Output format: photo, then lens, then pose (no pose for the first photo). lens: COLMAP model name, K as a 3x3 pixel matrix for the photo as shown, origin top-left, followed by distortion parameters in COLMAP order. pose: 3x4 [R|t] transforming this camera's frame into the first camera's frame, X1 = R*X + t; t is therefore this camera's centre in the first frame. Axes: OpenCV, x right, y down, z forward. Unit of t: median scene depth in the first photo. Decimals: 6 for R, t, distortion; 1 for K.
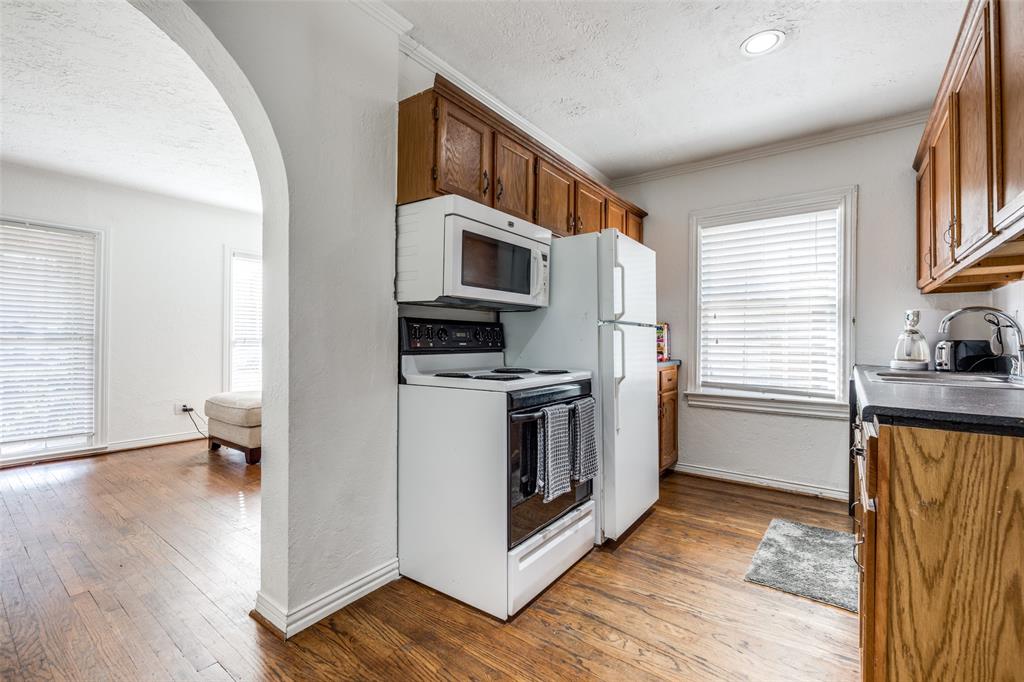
lens RADIAL K [[430.5, 0, 518.9], [0, 430.5, 337.9], [0, 0, 1]] dist [0.000279, -0.000135]
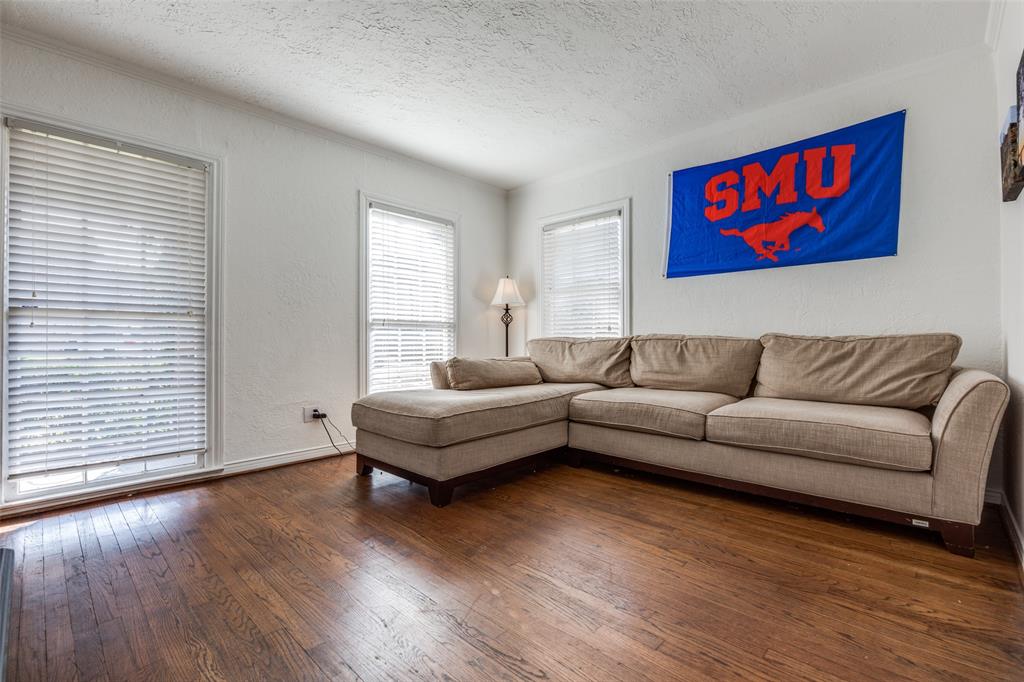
lens RADIAL K [[430.5, 0, 518.9], [0, 430.5, 337.9], [0, 0, 1]] dist [0.000279, -0.000135]
pose [[0.995054, -0.009046, -0.098925, -0.408630], [0.008868, 0.999958, -0.002232, 0.045821], [0.098941, 0.001344, 0.995092, 0.351877]]
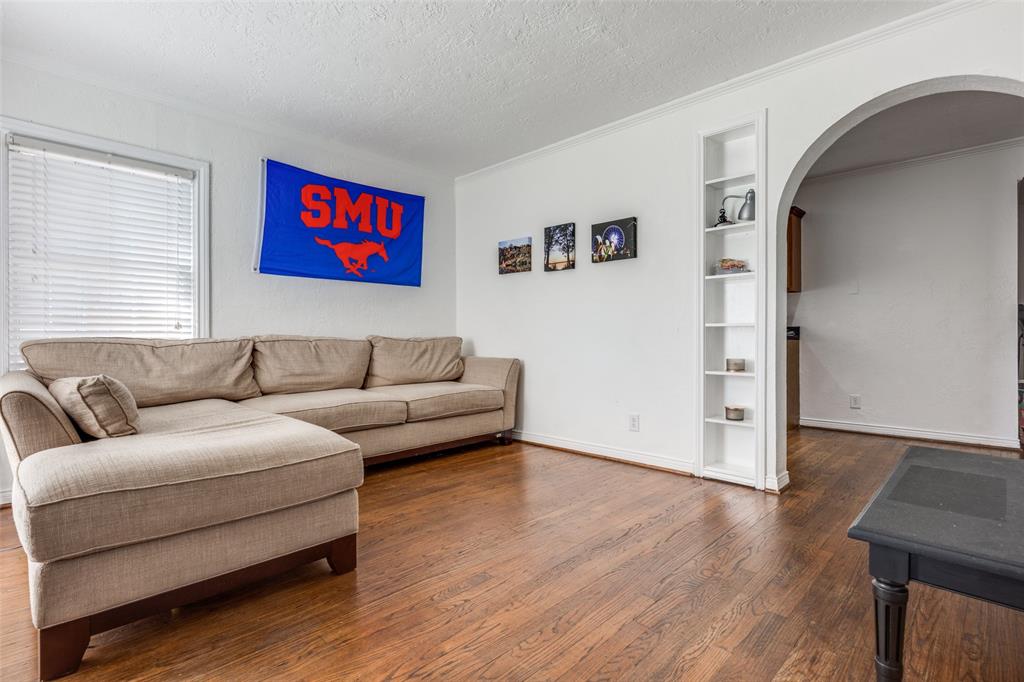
lens RADIAL K [[430.5, 0, 518.9], [0, 430.5, 337.9], [0, 0, 1]] dist [0.000279, -0.000135]
pose [[0.200044, -0.004253, 0.979778, -0.994090], [0.002129, 0.999990, 0.003906, 0.041940], [-0.979785, 0.001304, 0.200052, 0.696404]]
